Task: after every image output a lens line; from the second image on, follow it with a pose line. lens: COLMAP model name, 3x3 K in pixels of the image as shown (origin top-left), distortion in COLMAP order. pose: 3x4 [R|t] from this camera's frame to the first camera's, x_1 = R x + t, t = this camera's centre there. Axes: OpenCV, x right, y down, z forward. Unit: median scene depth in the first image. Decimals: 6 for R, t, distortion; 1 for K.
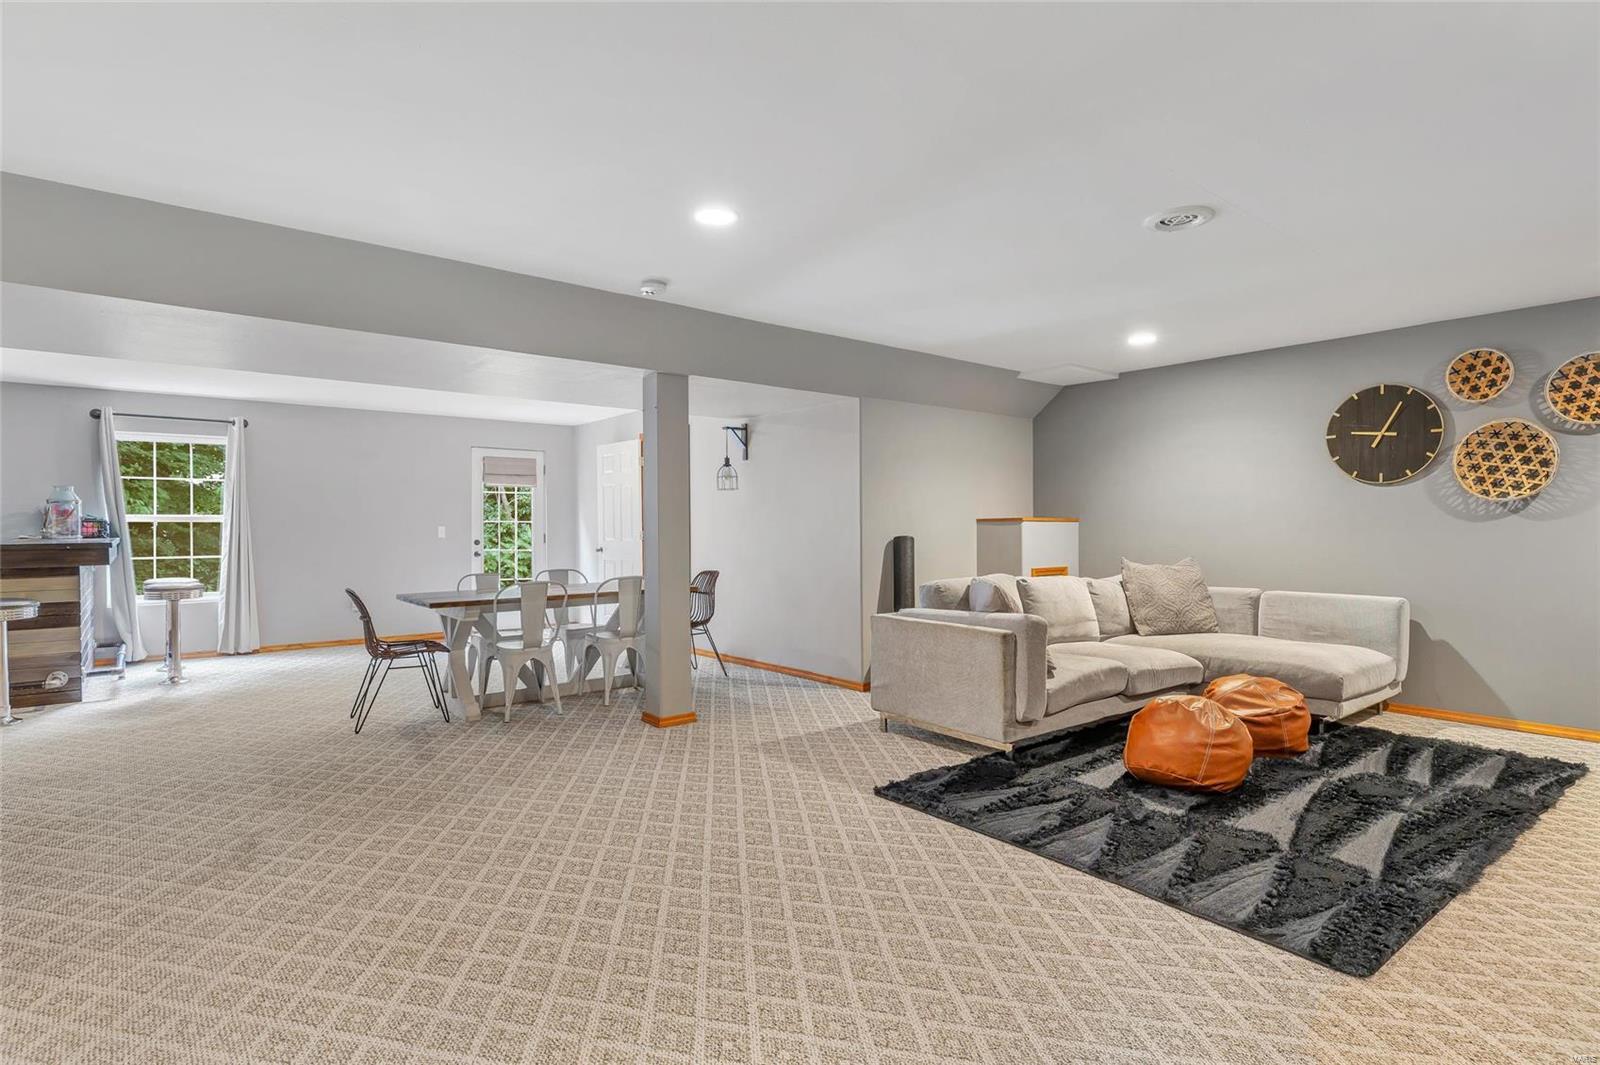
lens RADIAL K [[810.4, 0, 805.2], [0, 810.4, 524.7], [0, 0, 1]] dist [-0.000186, 0.001447]
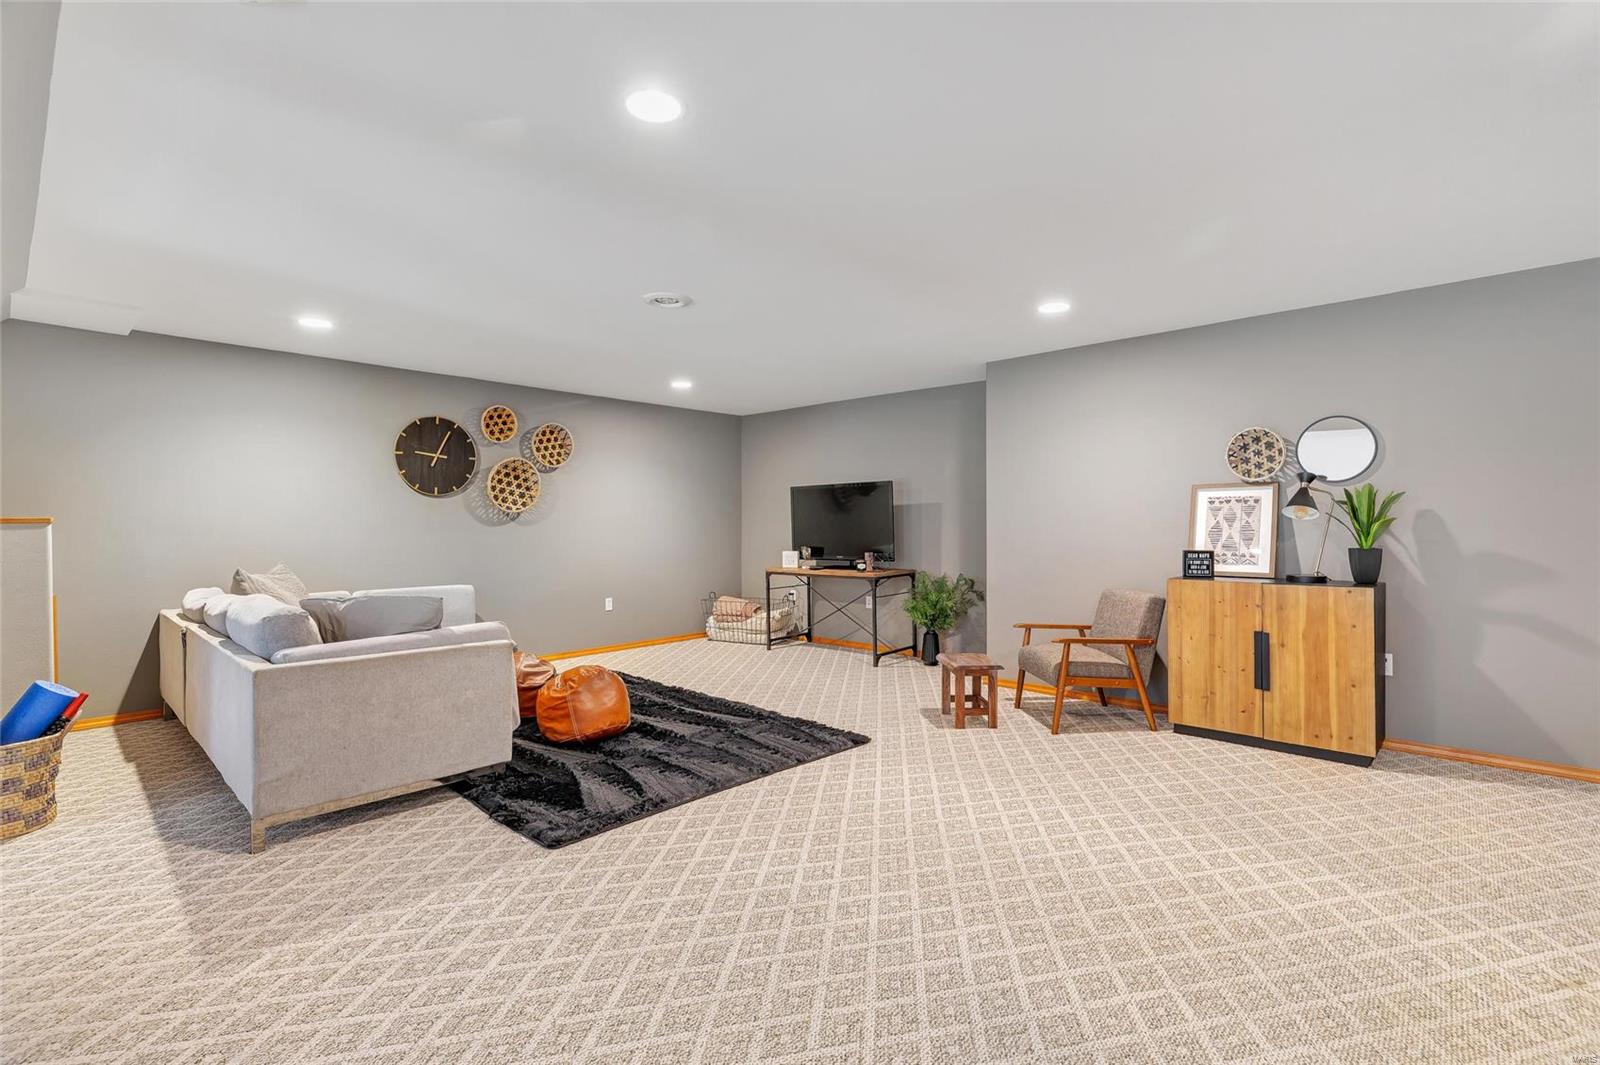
lens RADIAL K [[735.6, 0, 805.3], [0, 735.6, 536.4], [0, 0, 1]] dist [0.005658, 0.000964]
pose [[-0.141725, -0.009249, 0.989863, -0.541601], [0.004188, 0.999942, 0.009943, 0.003329], [-0.989897, 0.005555, -0.141678, 0.658580]]
